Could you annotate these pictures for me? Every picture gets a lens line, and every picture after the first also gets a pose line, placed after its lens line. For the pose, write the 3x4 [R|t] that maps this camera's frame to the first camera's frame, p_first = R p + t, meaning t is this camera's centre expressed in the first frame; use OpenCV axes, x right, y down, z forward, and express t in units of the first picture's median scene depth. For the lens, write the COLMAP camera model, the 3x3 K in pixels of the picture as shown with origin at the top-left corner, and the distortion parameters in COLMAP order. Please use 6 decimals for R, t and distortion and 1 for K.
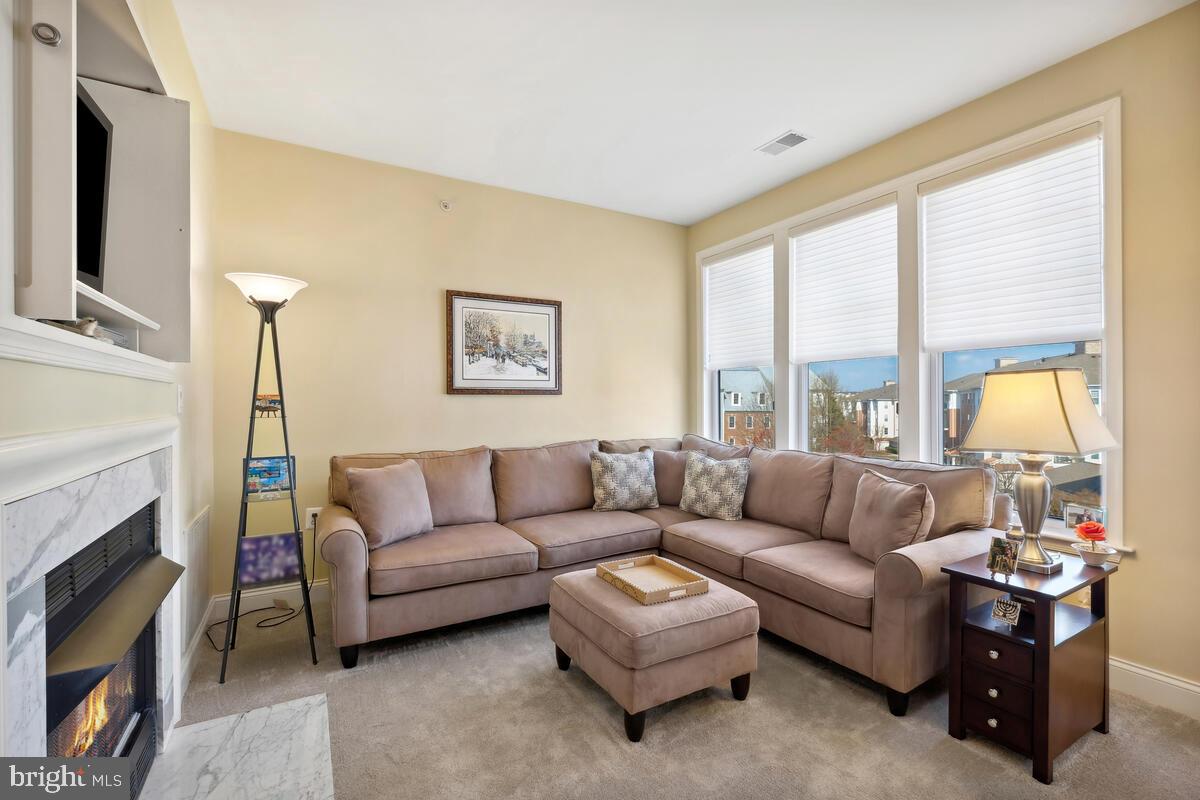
lens RADIAL K [[528.9, 0, 601.7], [0, 528.9, 399.9], [0, 0, 1]] dist [-0.002907, -0.000815]
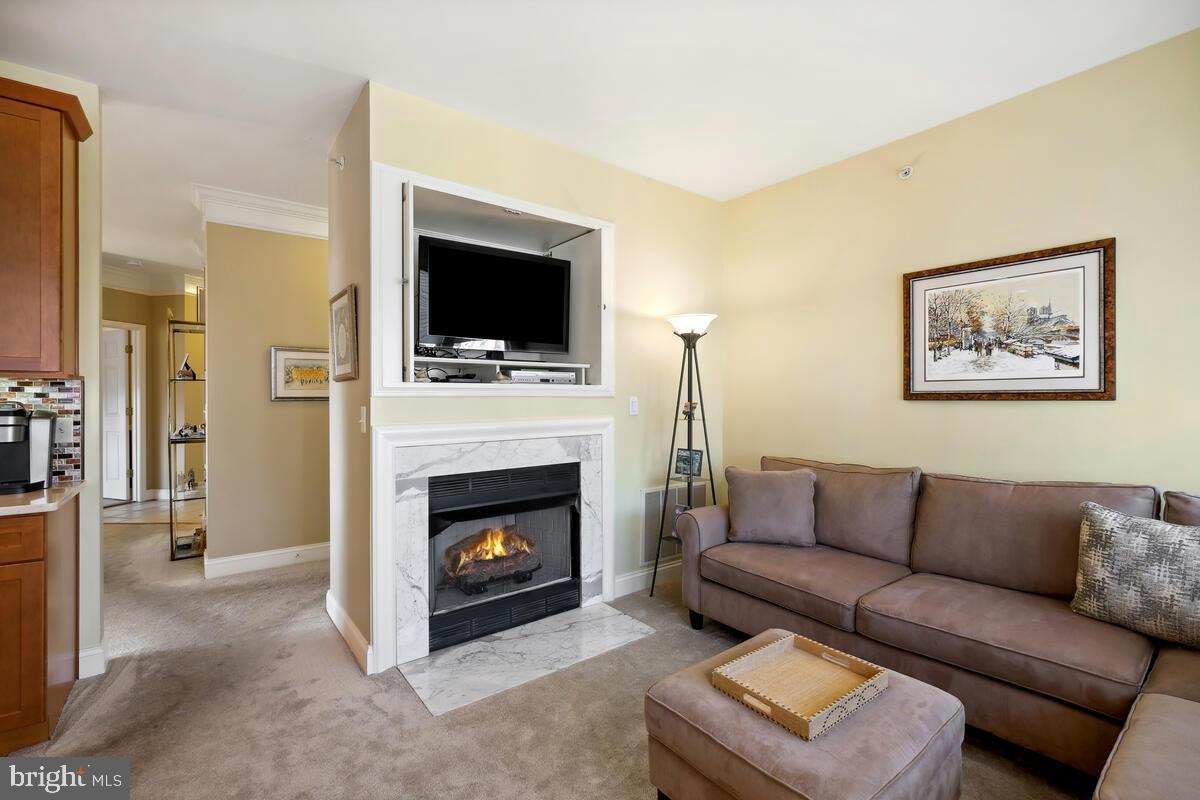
lens RADIAL K [[528.9, 0, 601.7], [0, 528.9, 399.9], [0, 0, 1]] dist [-0.002907, -0.000815]
pose [[0.140284, 0.013548, -0.990019, 0.449793], [0.014633, 0.999769, 0.015755, -0.029820], [0.990003, -0.016697, 0.140053, 0.397827]]
